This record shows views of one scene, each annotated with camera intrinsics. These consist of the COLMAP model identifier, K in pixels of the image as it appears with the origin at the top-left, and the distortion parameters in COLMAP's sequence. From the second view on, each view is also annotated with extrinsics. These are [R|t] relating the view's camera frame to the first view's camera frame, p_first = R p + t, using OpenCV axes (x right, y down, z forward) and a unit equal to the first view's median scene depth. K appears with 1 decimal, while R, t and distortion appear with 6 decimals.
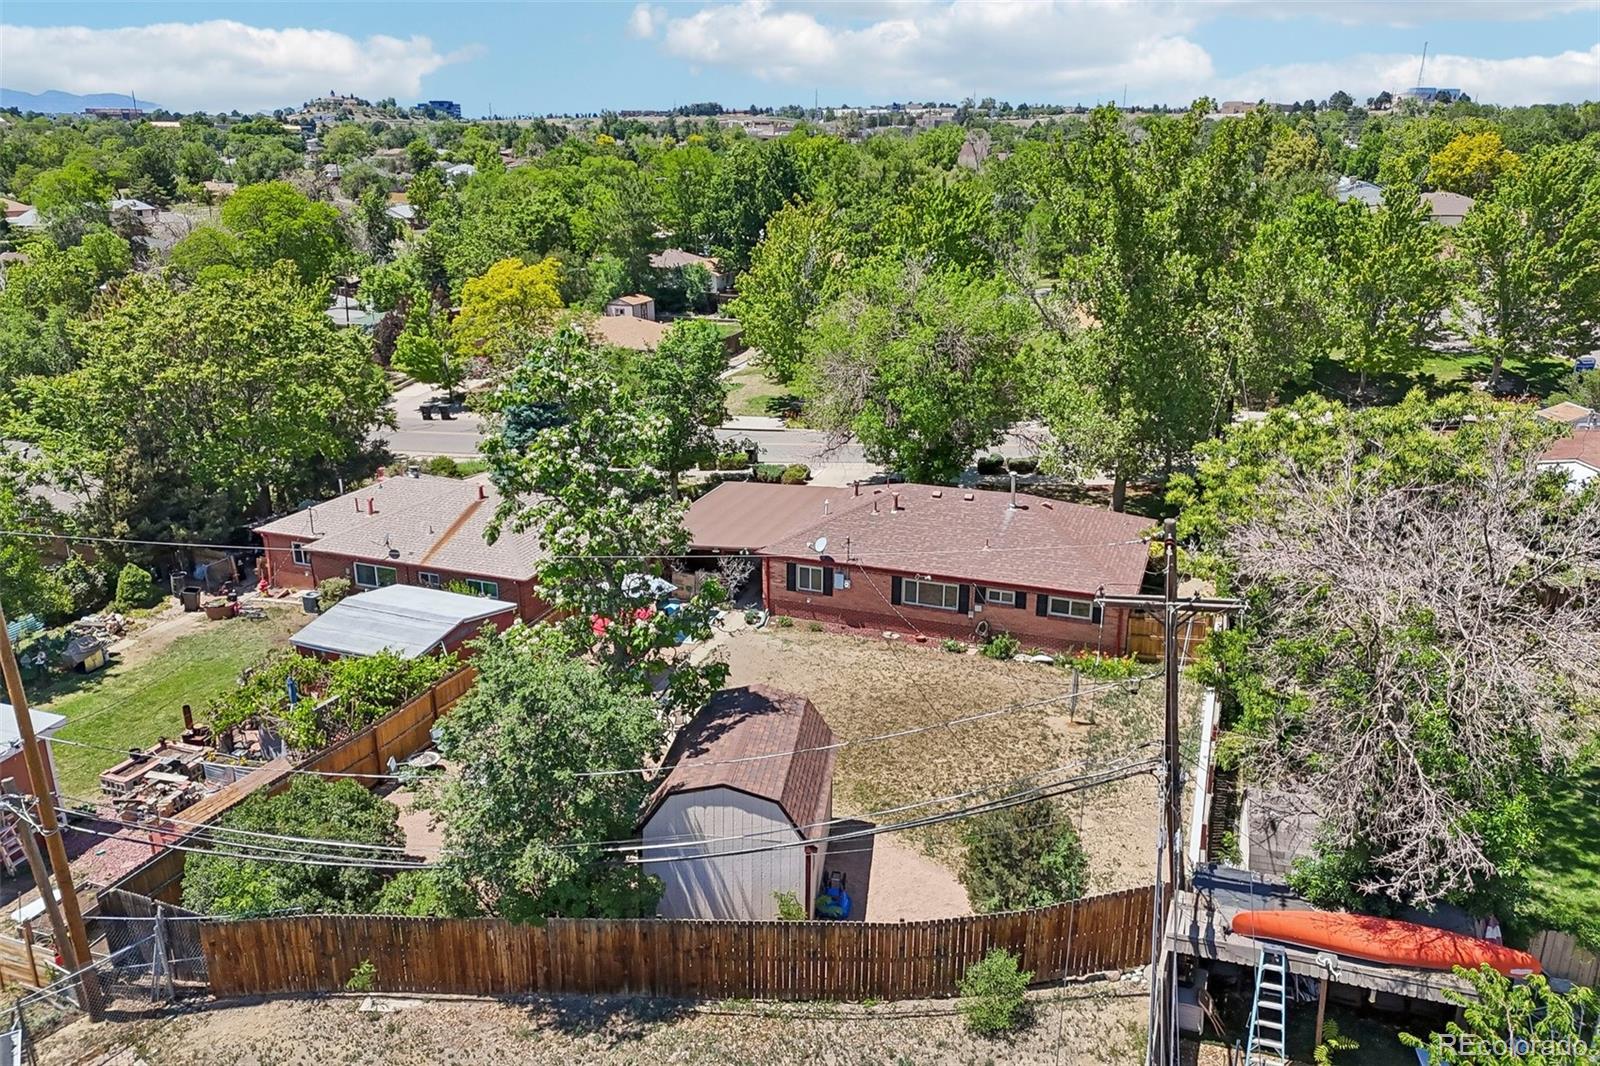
lens RADIAL K [[1155.3, 0, 794.1], [0, 1155.3, 546.3], [0, 0, 1]] dist [0.047985, -0.013897]
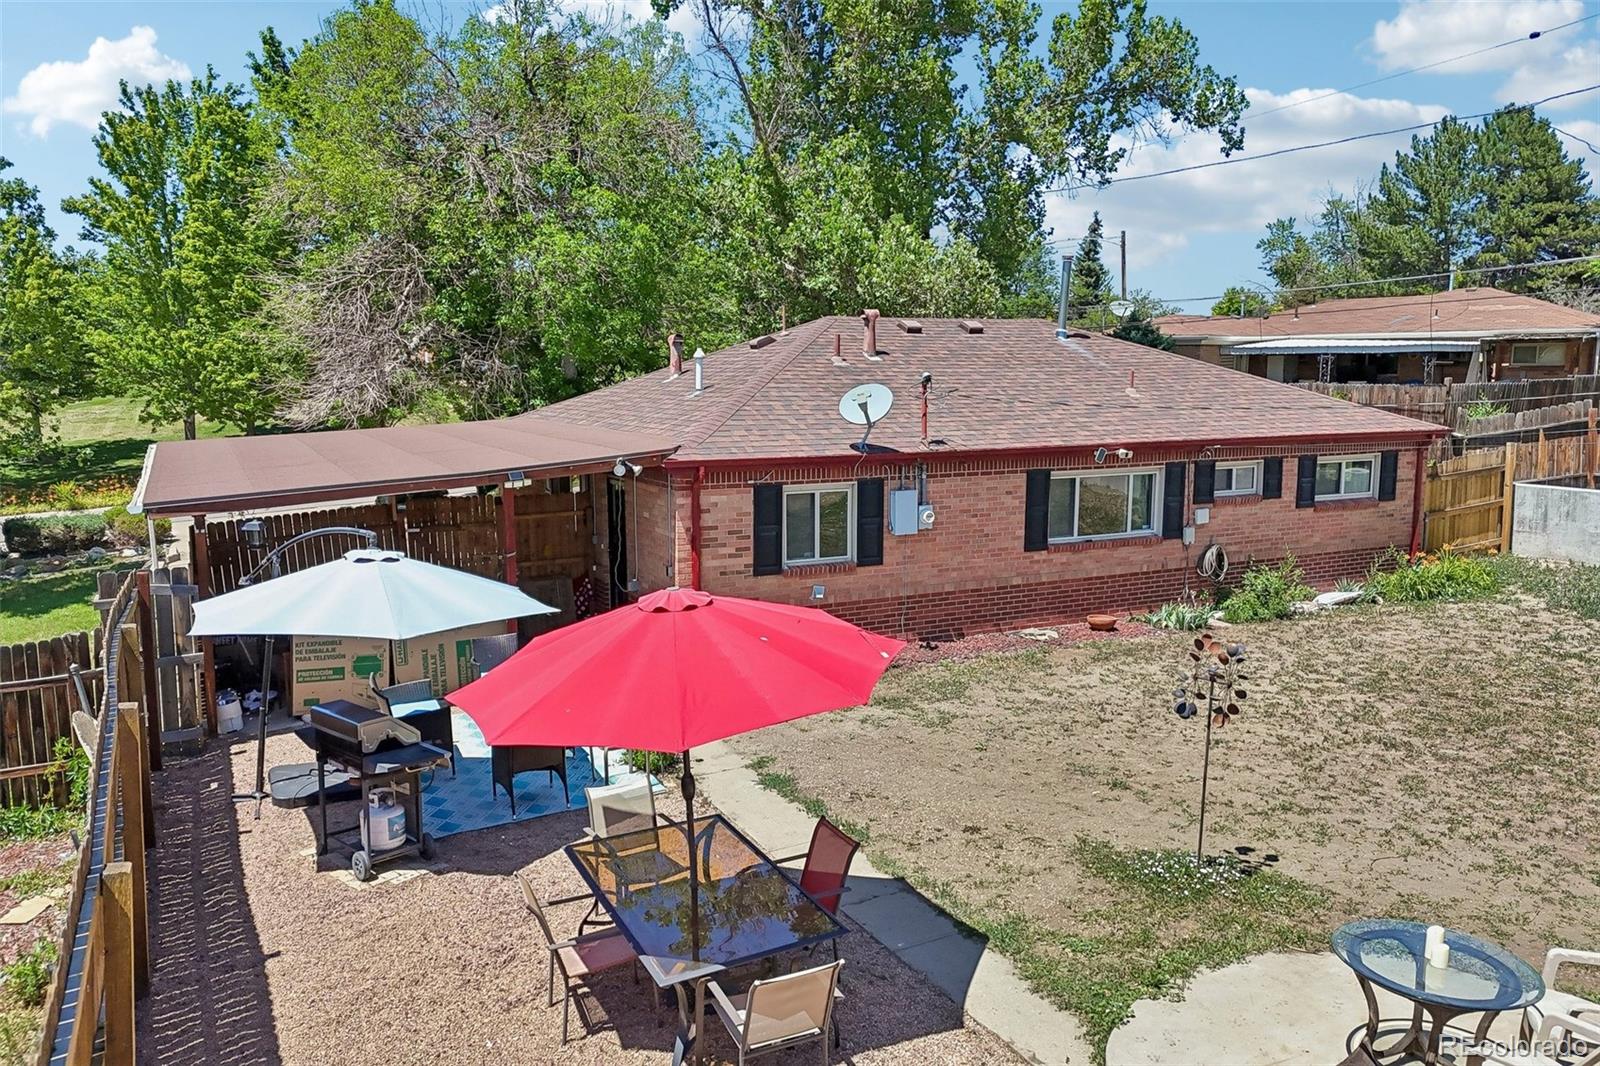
lens RADIAL K [[1155.3, 0, 795.6], [0, 1155.3, 522.5], [0, 0, 1]] dist [0.047985, -0.013897]
pose [[0.704570, -0.104341, 0.701922, -0.232376], [0.240380, 0.965747, -0.097727, 0.060173], [-0.667682, 0.237583, 0.705518, 0.783879]]
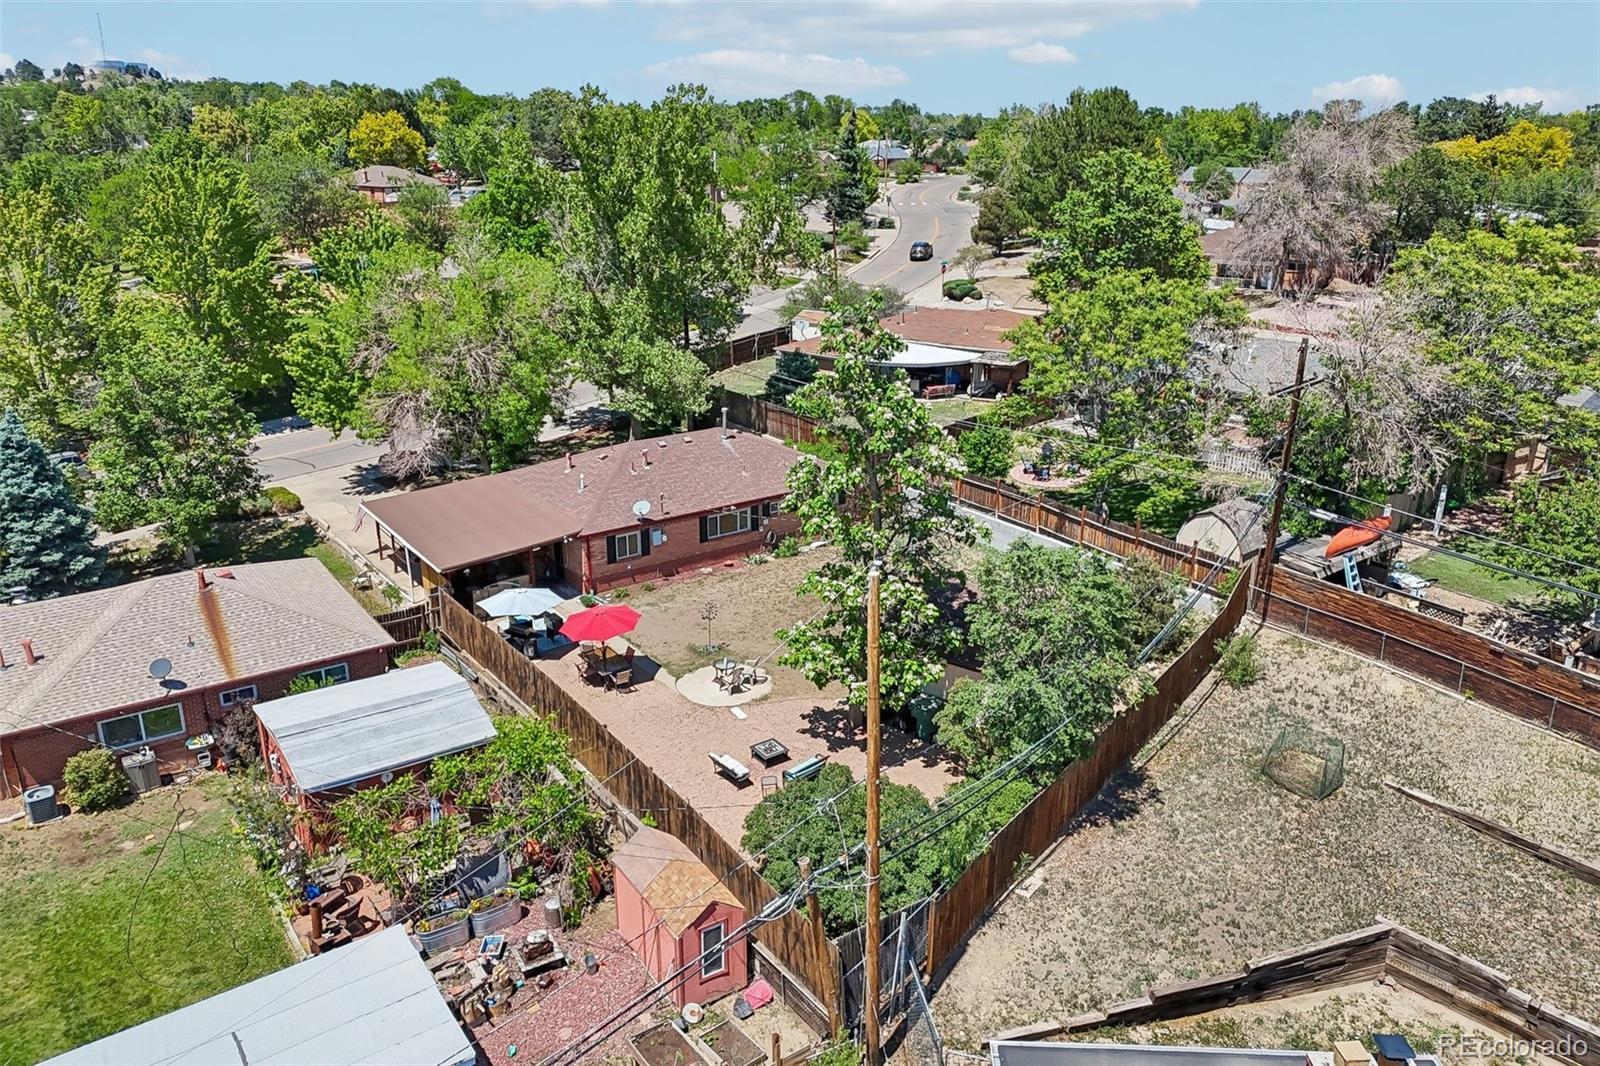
lens RADIAL K [[1155.3, 0, 804.0], [0, 1155.3, 524.6], [0, 0, 1]] dist [0.047985, -0.013897]
pose [[0.582579, -0.271417, 0.766116, -0.701961], [0.268794, 0.953895, 0.133543, -0.087903], [-0.767041, 0.128128, 0.628675, 0.226428]]
